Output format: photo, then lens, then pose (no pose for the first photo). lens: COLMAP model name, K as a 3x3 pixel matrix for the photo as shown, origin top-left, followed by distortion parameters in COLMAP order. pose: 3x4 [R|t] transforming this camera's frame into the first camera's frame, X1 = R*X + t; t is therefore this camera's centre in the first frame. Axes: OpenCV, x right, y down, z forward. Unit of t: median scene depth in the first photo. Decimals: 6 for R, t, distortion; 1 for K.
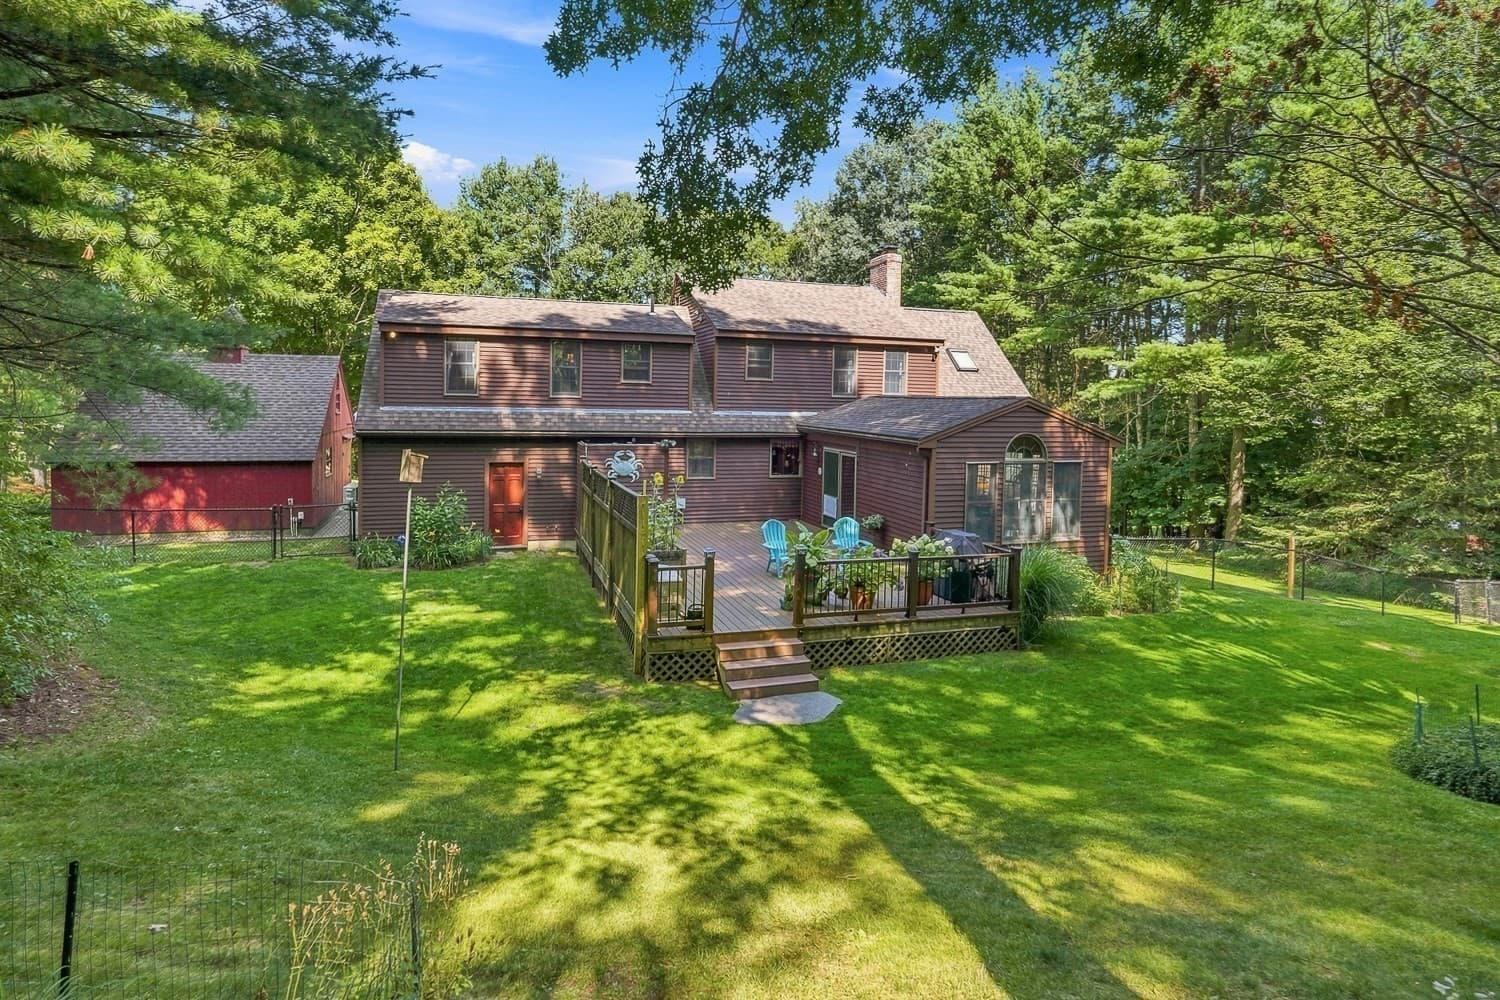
lens RADIAL K [[744.3, 0, 733.7], [0, 744.3, 420.0], [0, 0, 1]] dist [-0.006178, -0.000337]
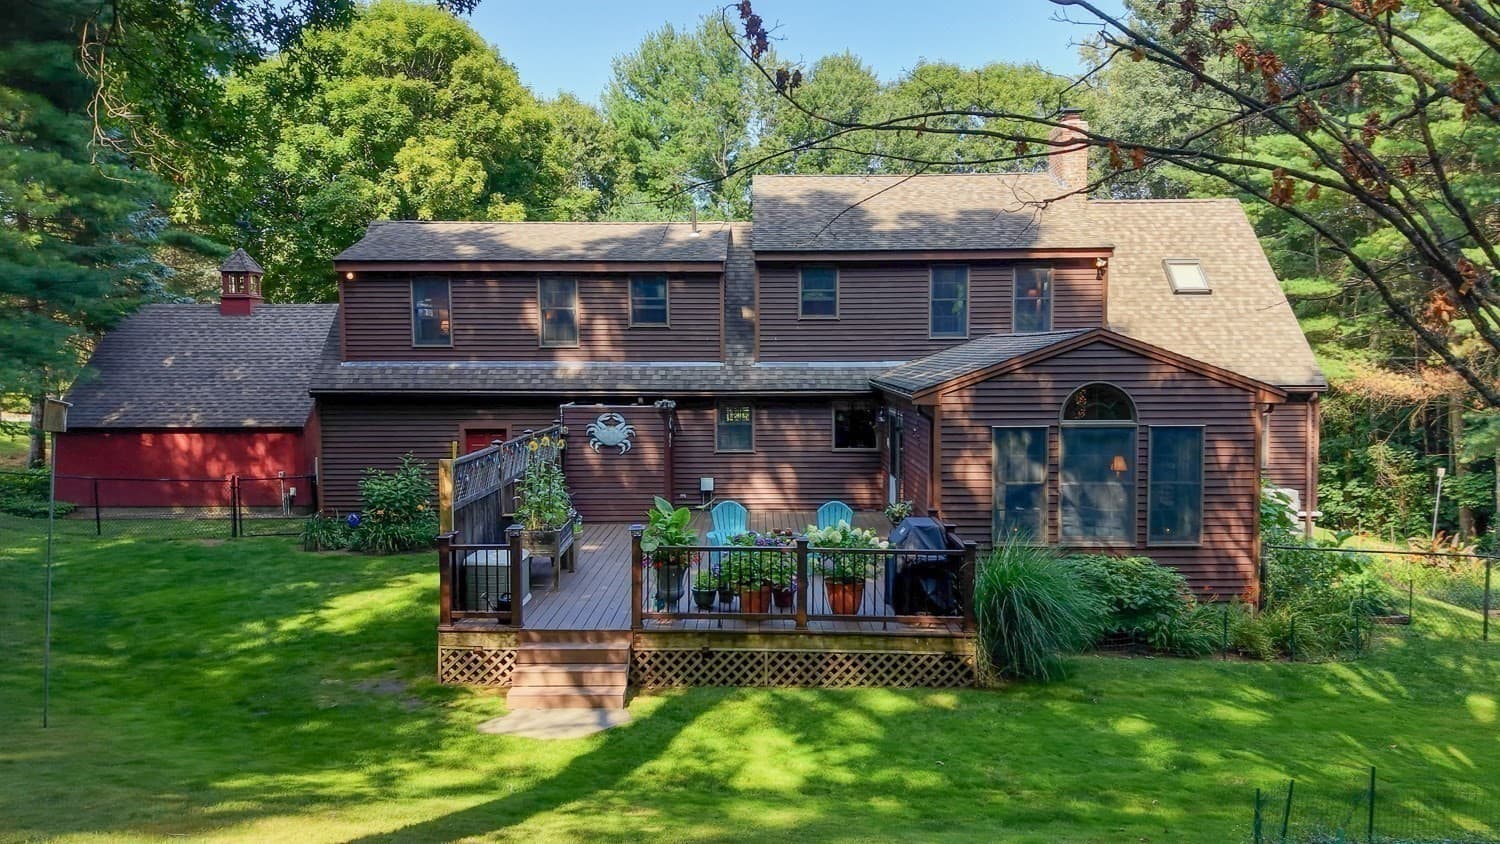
lens RADIAL K [[1070.8, 0, 750.0], [0, 1070.8, 422.0], [0, 0, 1]] dist [0.110198, -0.136692]
pose [[0.950467, -0.001003, -0.310823, 0.286493], [0.011634, 0.999409, 0.032351, 0.012567], [0.310607, -0.034365, 0.949917, -0.022655]]
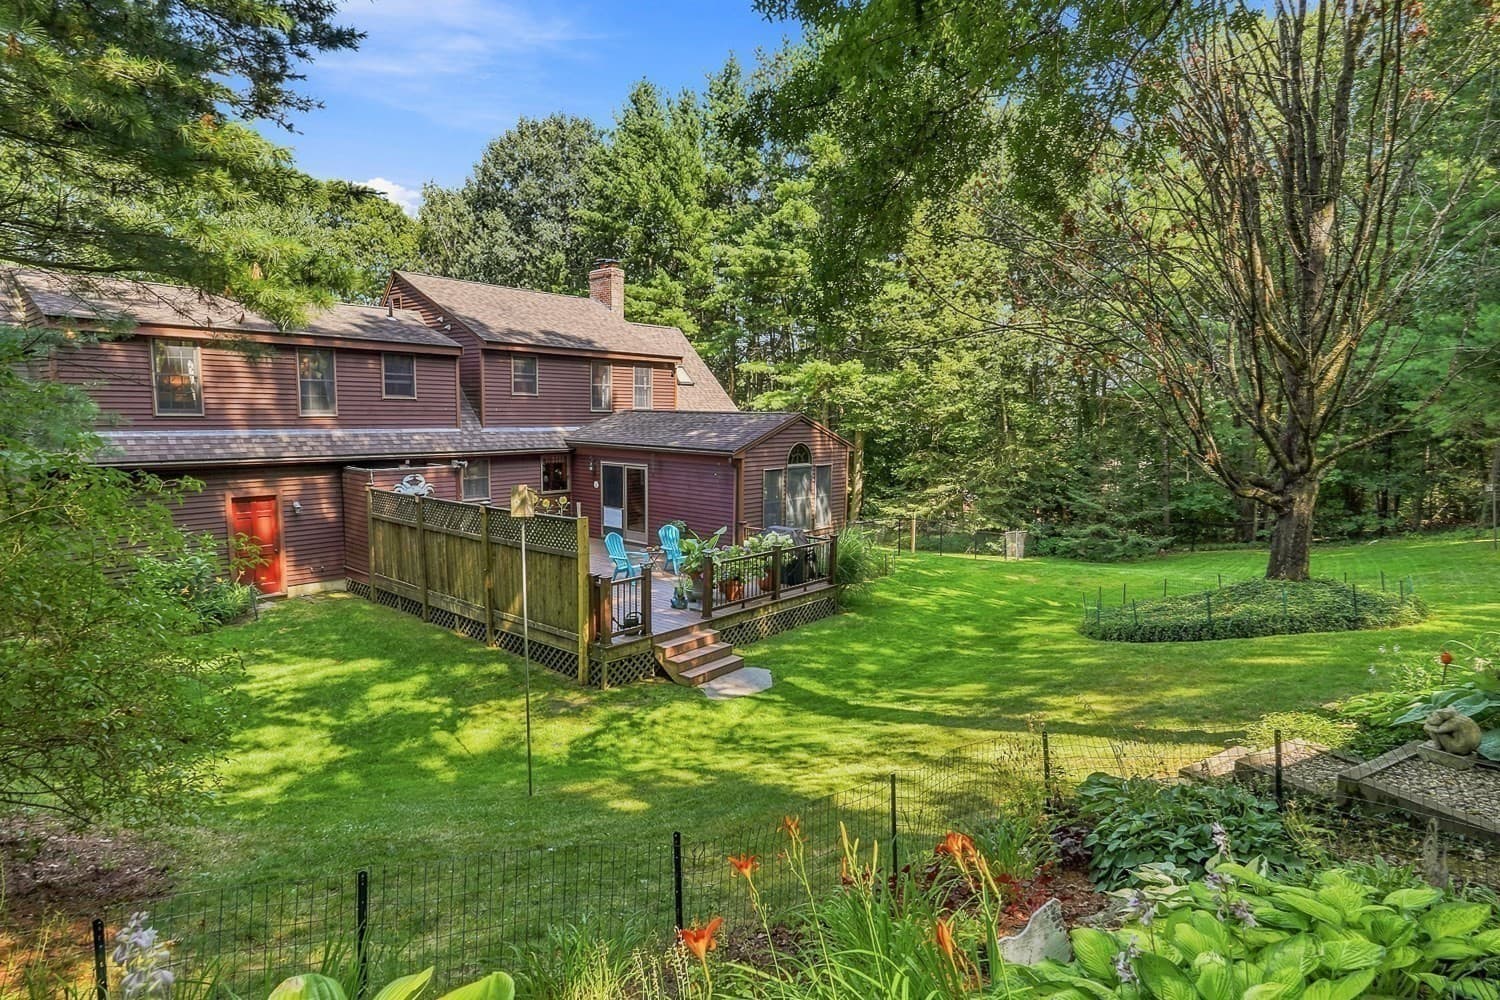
lens RADIAL K [[772.0, 0, 750.0], [0, 772.0, 500.0], [0, 0, 1]] dist [-0.003424, -0.000070]
pose [[0.844581, -0.070997, 0.530700, -0.251152], [0.019857, 0.994641, 0.101461, -0.013027], [-0.535060, -0.075154, 0.841465, -0.012304]]
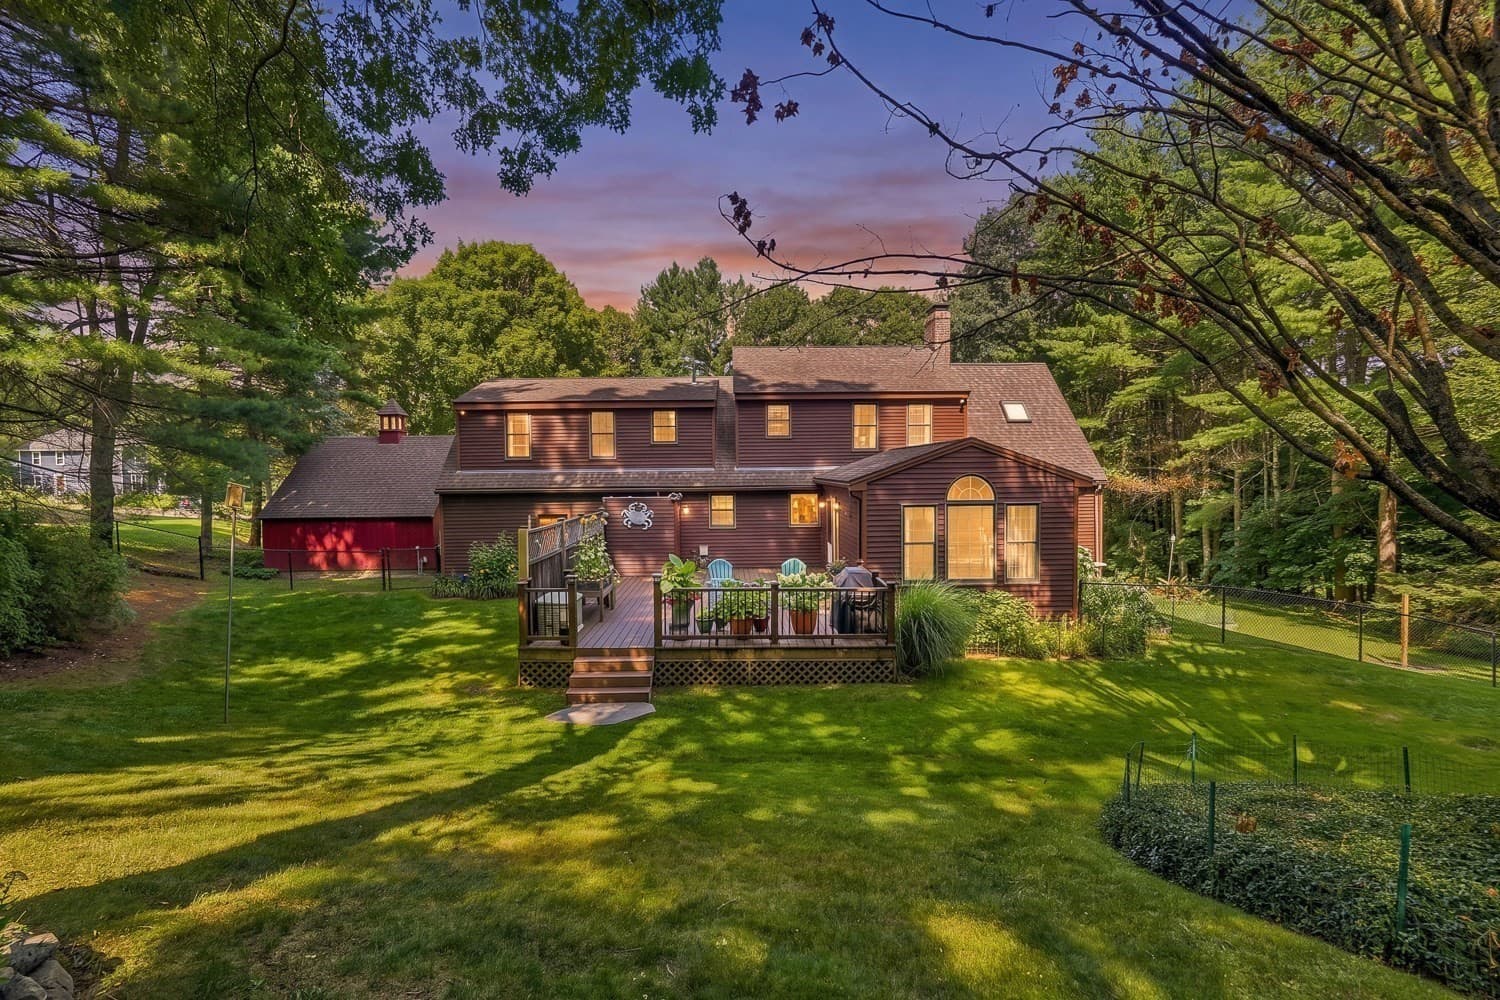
lens RADIAL K [[683.0, 0, 750.0], [0, 683.0, 500.0], [0, 0, 1]] dist [-0.000058, 0.000014]
pose [[0.960332, -0.018553, -0.278240, 0.260874], [0.020872, 0.999768, 0.005373, 0.029780], [0.278076, -0.010968, 0.960497, 0.028923]]
